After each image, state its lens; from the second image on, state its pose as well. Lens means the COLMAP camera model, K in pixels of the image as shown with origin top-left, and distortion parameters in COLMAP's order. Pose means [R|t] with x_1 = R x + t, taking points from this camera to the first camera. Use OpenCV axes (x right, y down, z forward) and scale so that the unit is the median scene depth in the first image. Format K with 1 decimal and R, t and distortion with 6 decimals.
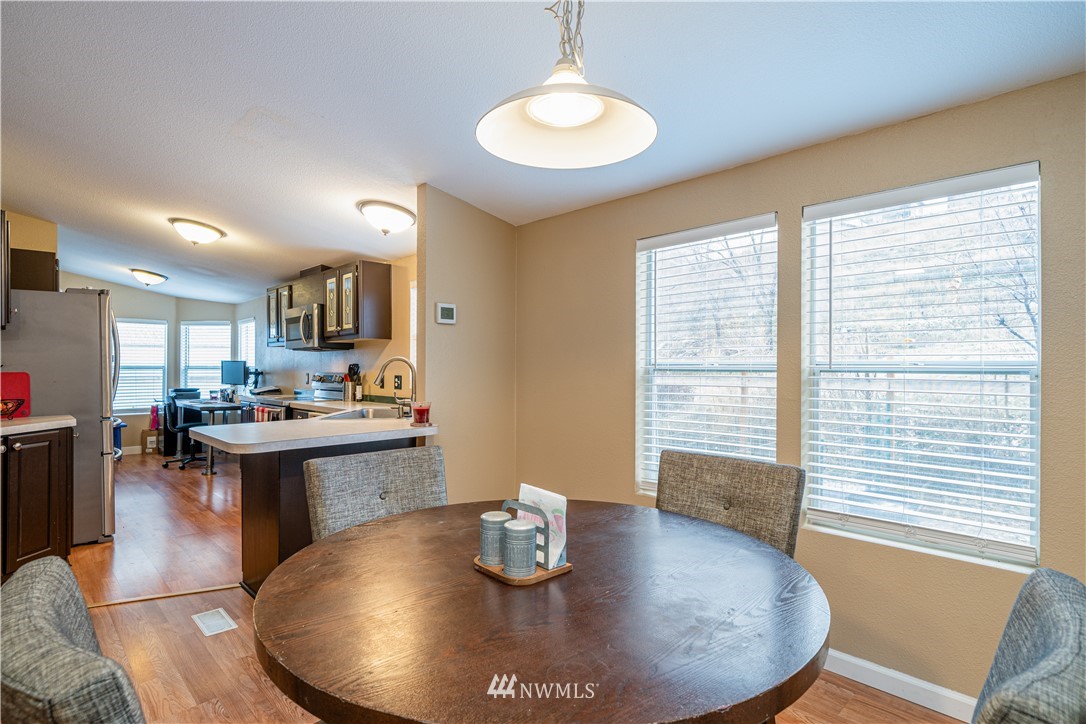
lens RADIAL K [[538.8, 0, 537.4], [0, 538.8, 366.8], [0, 0, 1]] dist [-0.012888, 0.001308]
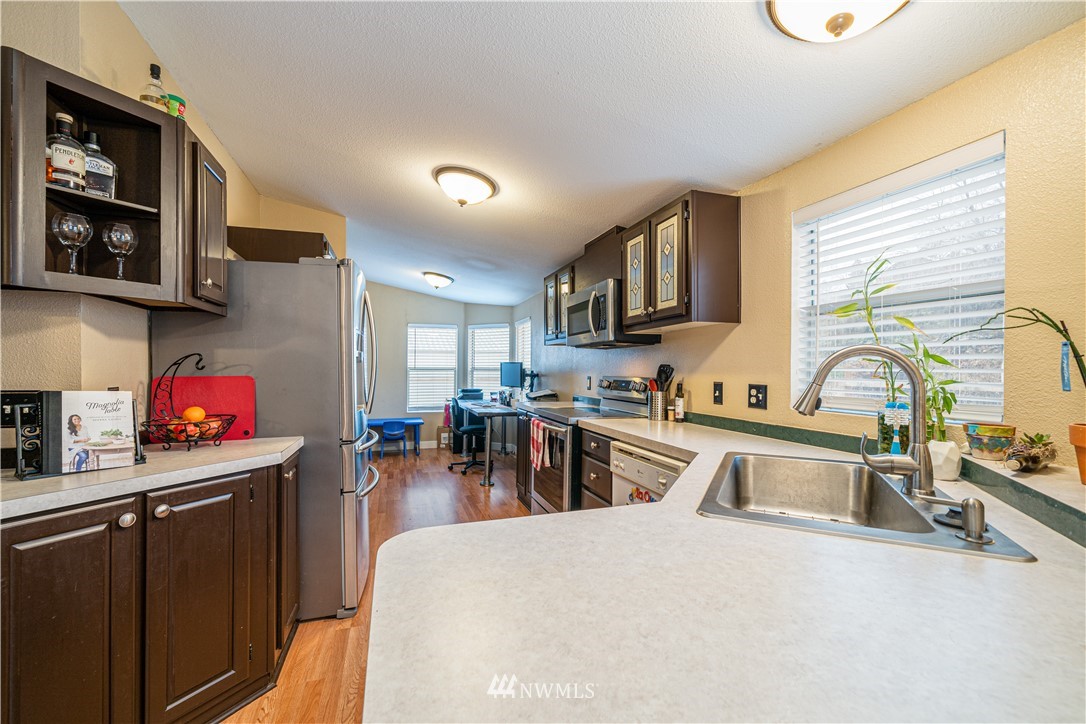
lens RADIAL K [[458.0, 0, 533.8], [0, 458.0, 366.1], [0, 0, 1]] dist [0.014033, -0.000170]
pose [[0.890530, -0.000656, -0.454925, -0.173317], [-0.001653, 0.999988, -0.004678, -0.000543], [0.454922, 0.004918, 0.890518, 0.318171]]
